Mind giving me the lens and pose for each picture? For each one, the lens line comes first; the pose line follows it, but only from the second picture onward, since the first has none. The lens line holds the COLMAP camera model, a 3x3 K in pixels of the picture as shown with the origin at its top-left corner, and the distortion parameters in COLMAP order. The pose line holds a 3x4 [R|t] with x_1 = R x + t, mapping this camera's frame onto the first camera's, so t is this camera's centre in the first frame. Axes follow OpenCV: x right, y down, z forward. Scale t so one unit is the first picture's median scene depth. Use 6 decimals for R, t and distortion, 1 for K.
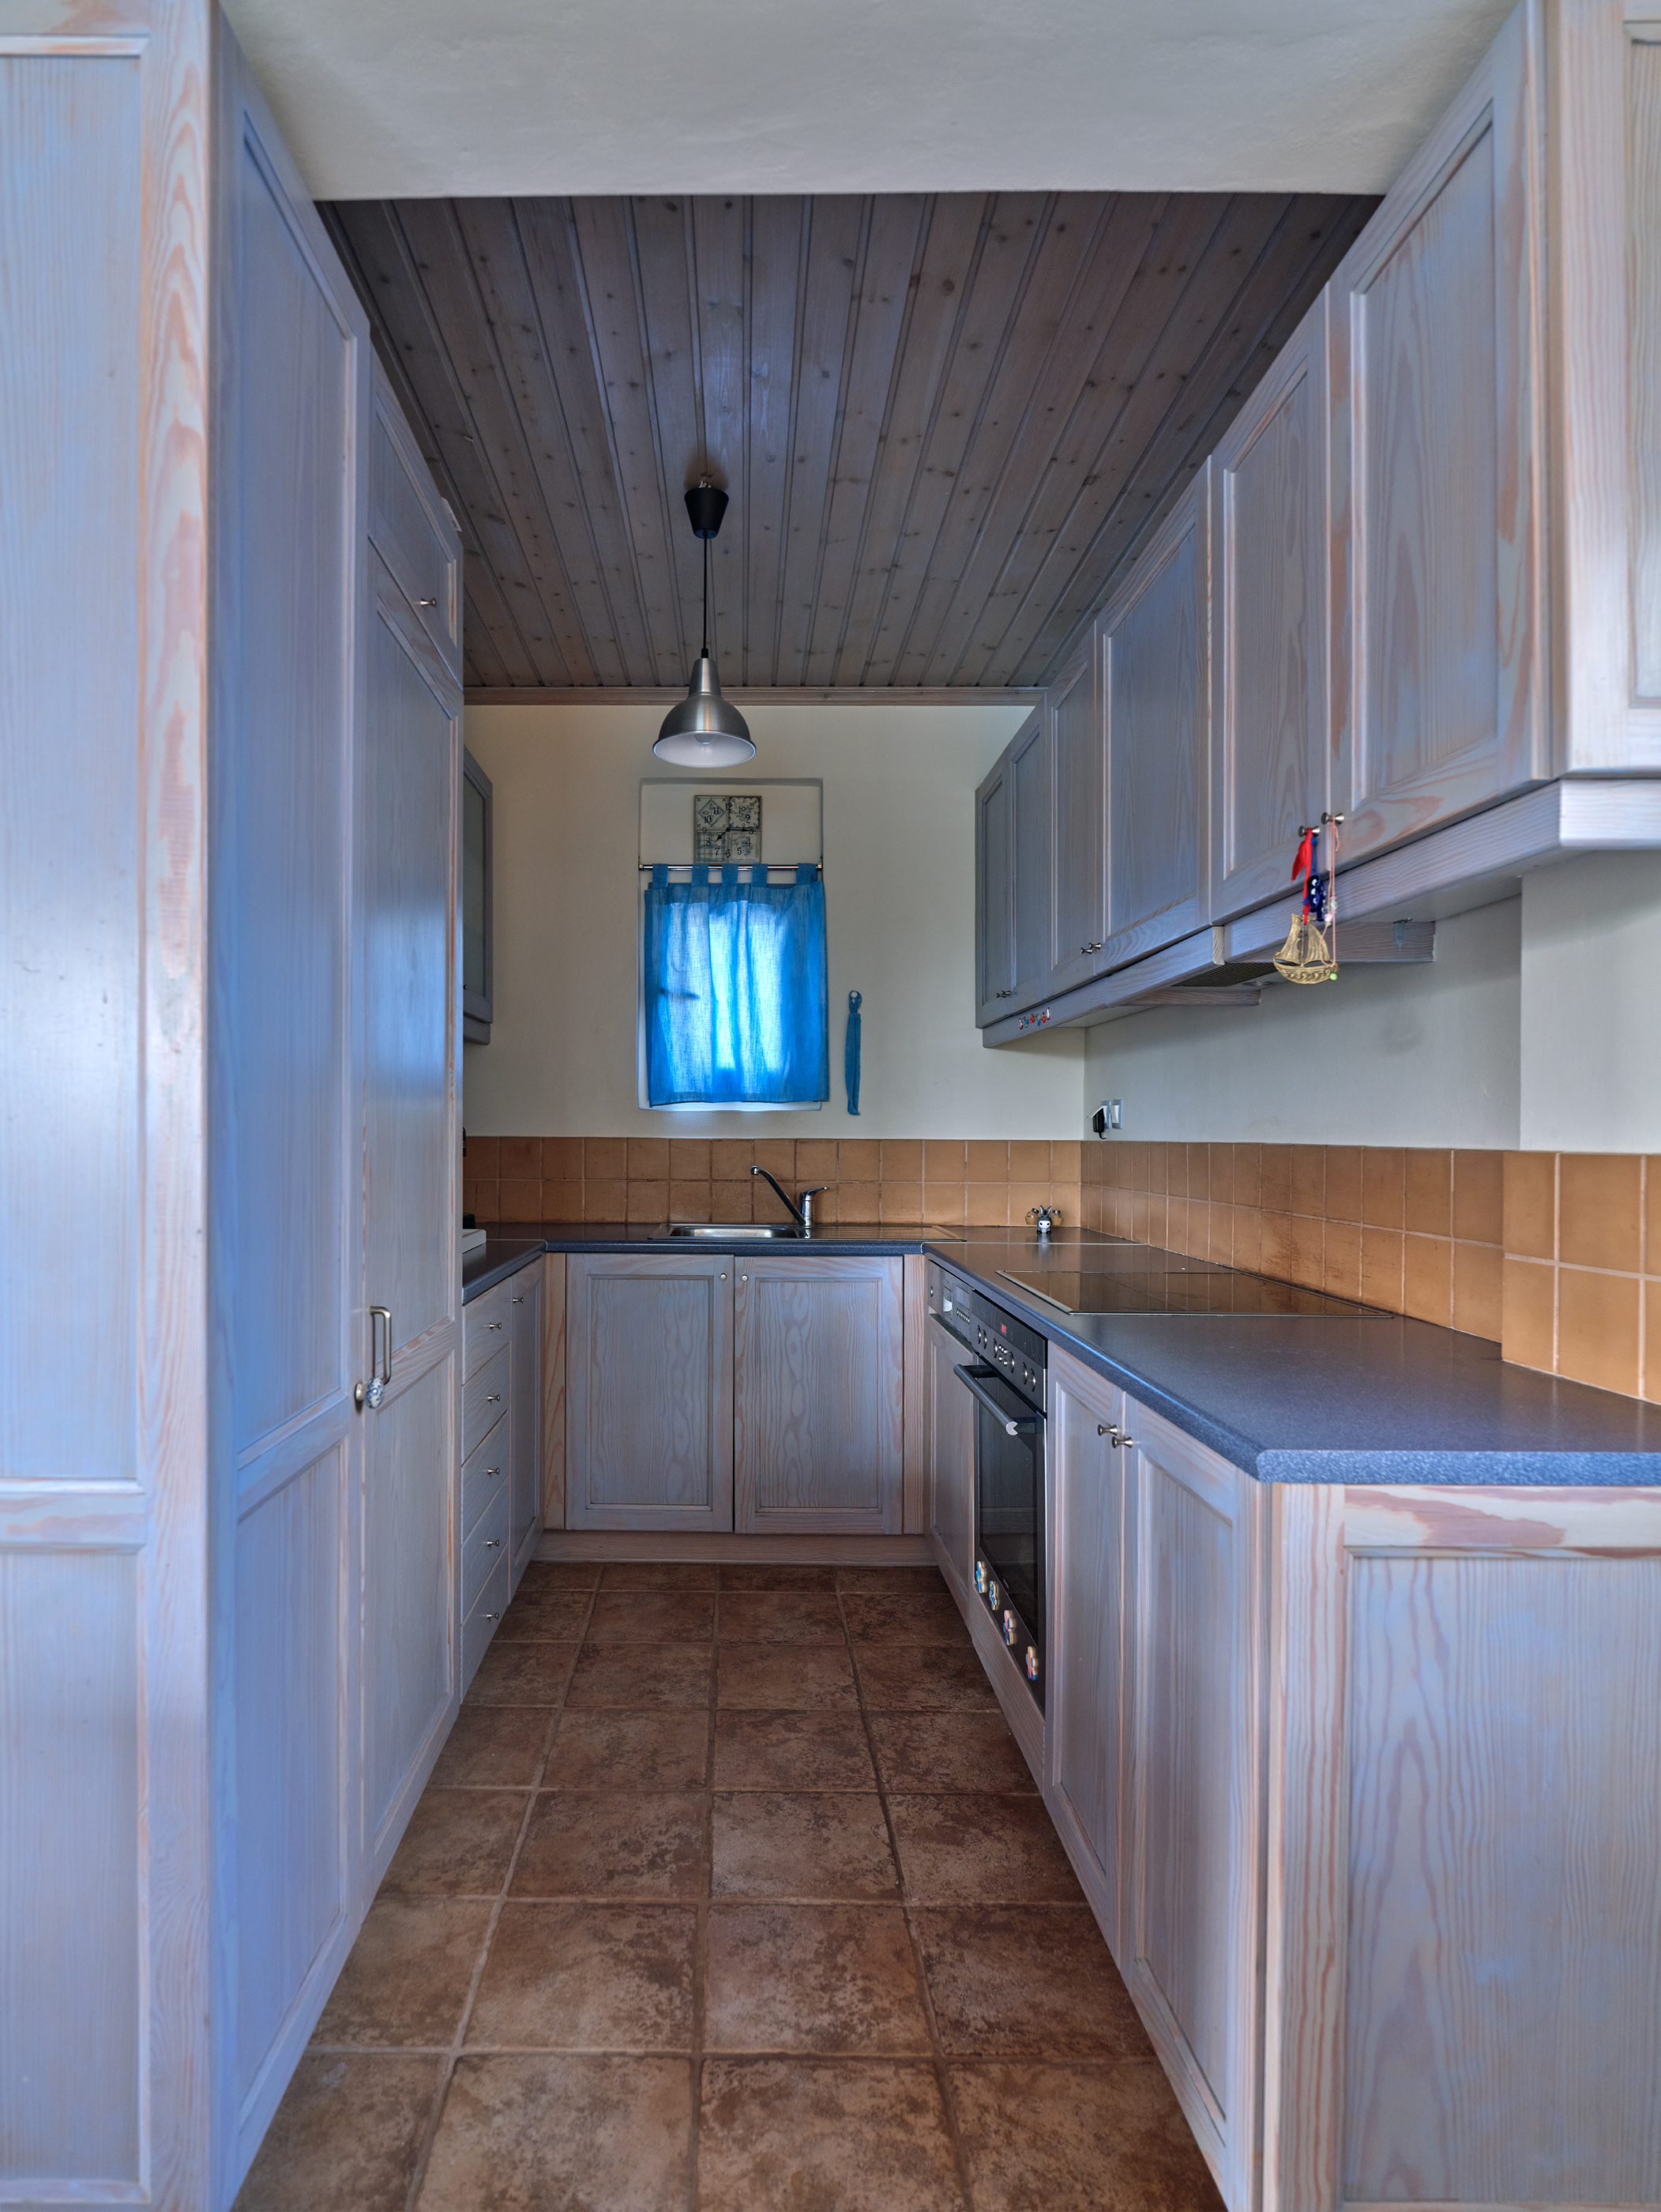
lens RADIAL K [[1156.4, 0, 829.7], [0, 1156.4, 1132.0], [0, 0, 1]] dist [-0.003492, -0.005181]
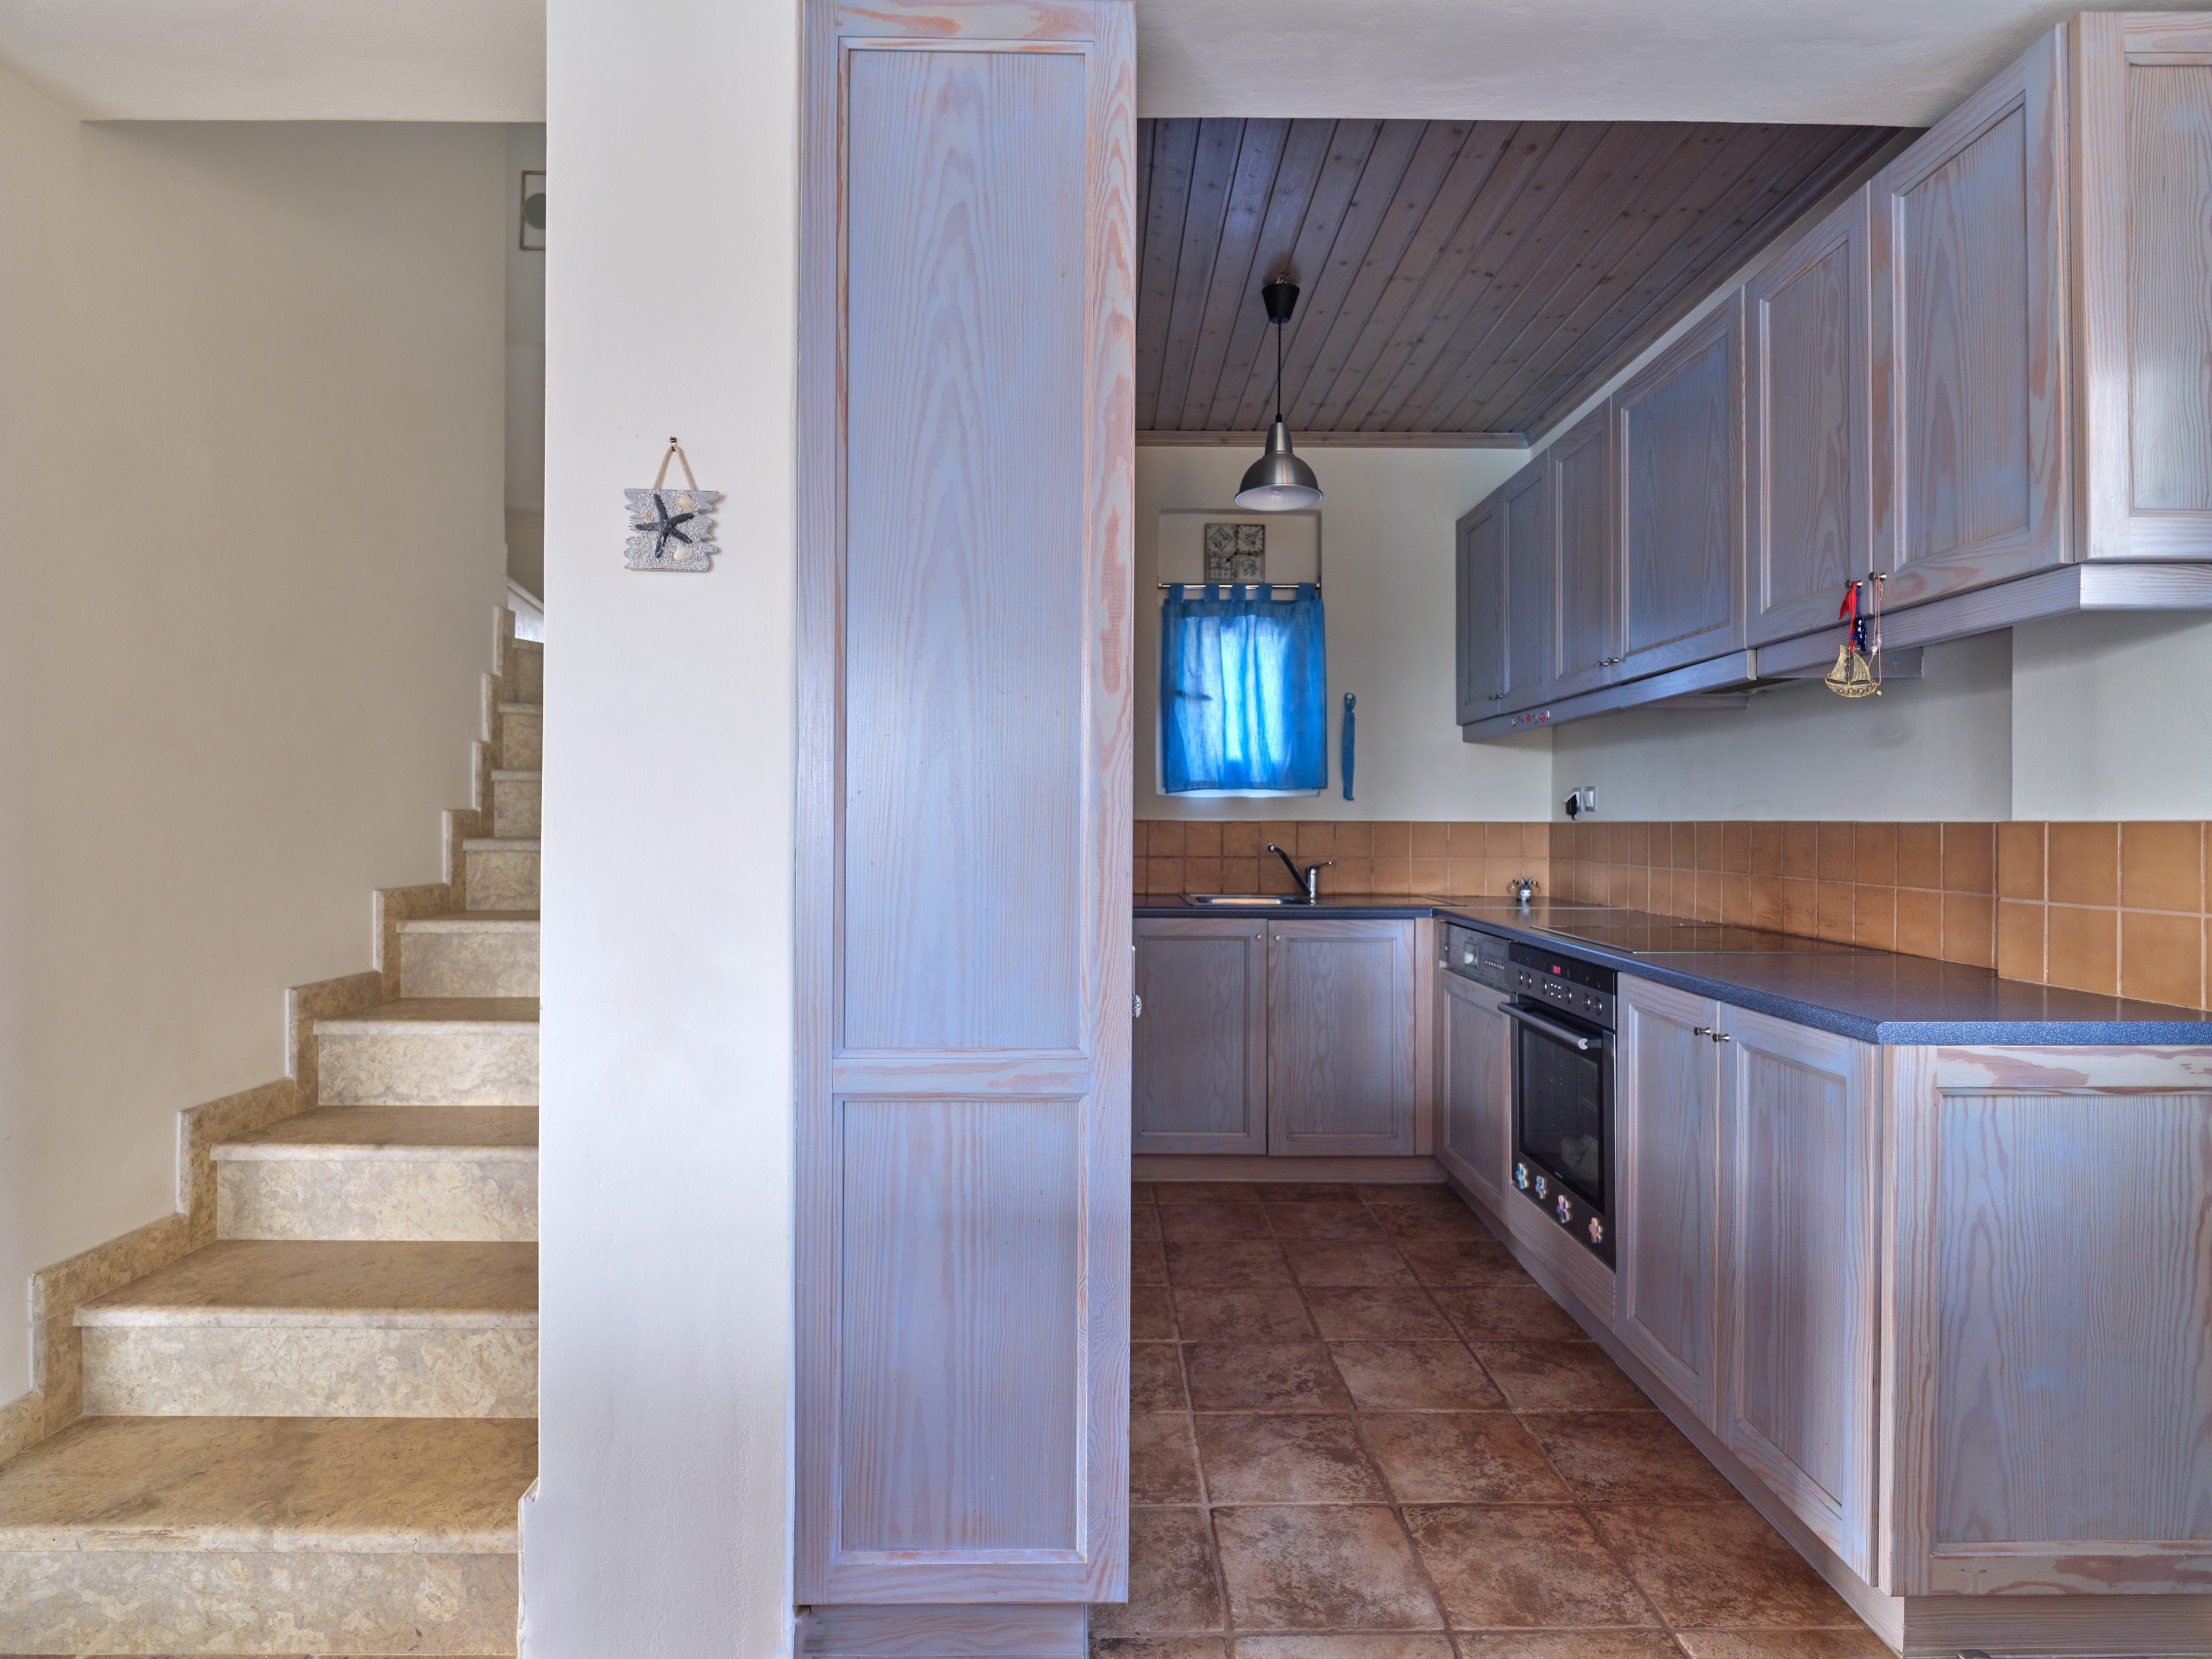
lens RADIAL K [[1185.8, 0, 1097.5], [0, 1185.8, 815.7], [0, 0, 1]] dist [0.000618, -0.008216]
pose [[1.000000, -0.000516, 0.000467, -0.415229], [0.000519, 0.999972, -0.007432, 0.017101], [-0.000463, 0.007433, 0.999972, -0.335860]]
